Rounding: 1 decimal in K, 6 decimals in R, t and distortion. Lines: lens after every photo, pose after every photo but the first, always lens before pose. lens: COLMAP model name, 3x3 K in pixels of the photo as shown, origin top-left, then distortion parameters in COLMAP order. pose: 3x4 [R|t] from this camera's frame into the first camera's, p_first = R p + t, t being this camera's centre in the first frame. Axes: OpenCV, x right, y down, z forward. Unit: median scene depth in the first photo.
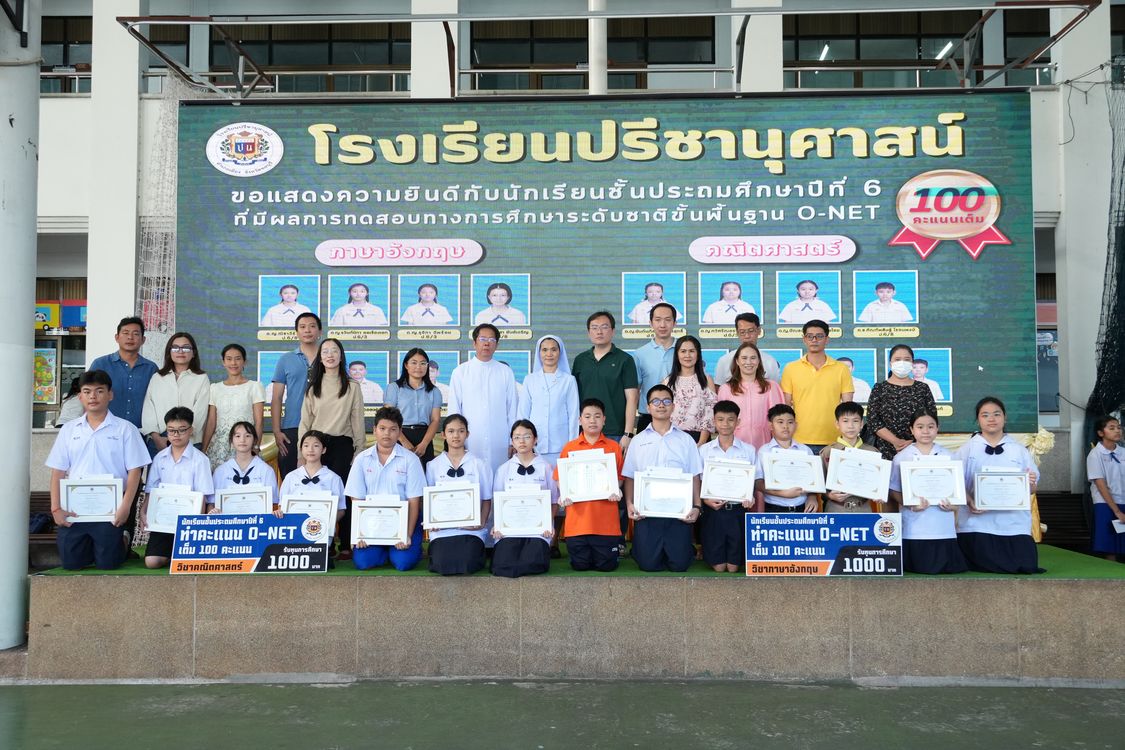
lens RADIAL K [[1078.5, 0, 562.5], [0, 1078.5, 375.0], [0, 0, 1]] dist [0.048025, 0.000118]
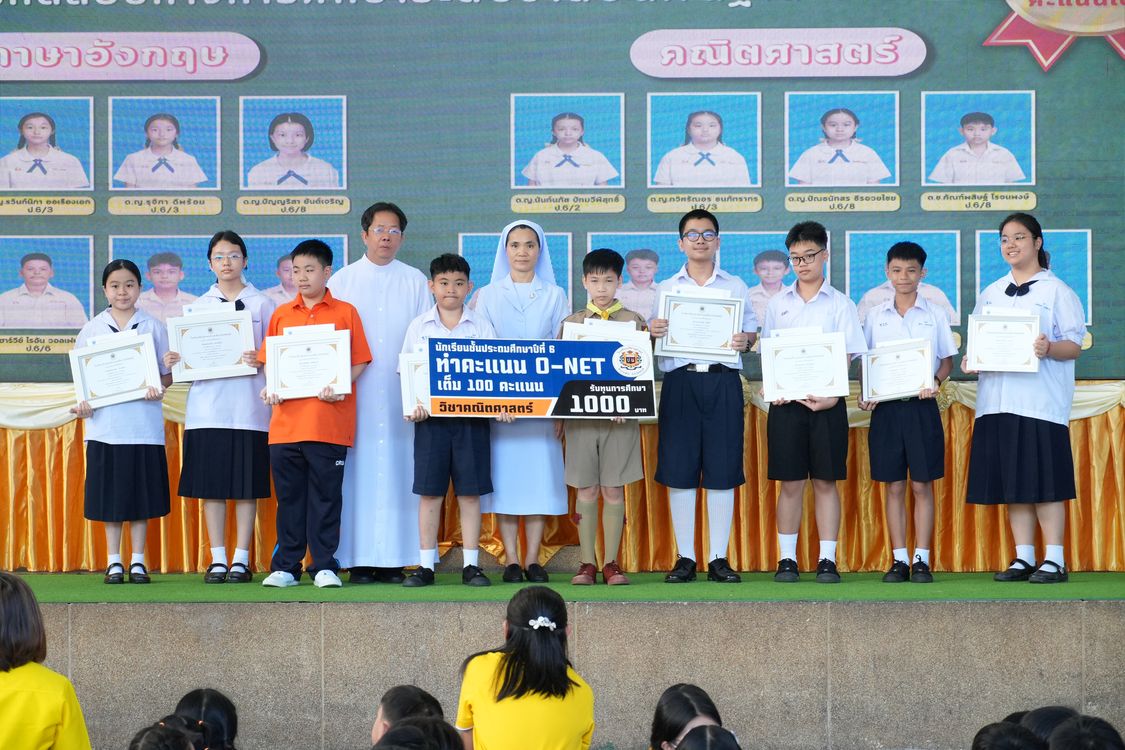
lens RADIAL K [[3474.1, 0, 562.5], [0, 3474.1, 375.0], [0, 0, 1]] dist [0.063144, 0.494594]
pose [[0.999934, -0.002502, 0.011209, 0.061734], [0.001937, 0.998742, 0.050103, -0.040169], [-0.011320, -0.050078, 0.998681, -0.807726]]
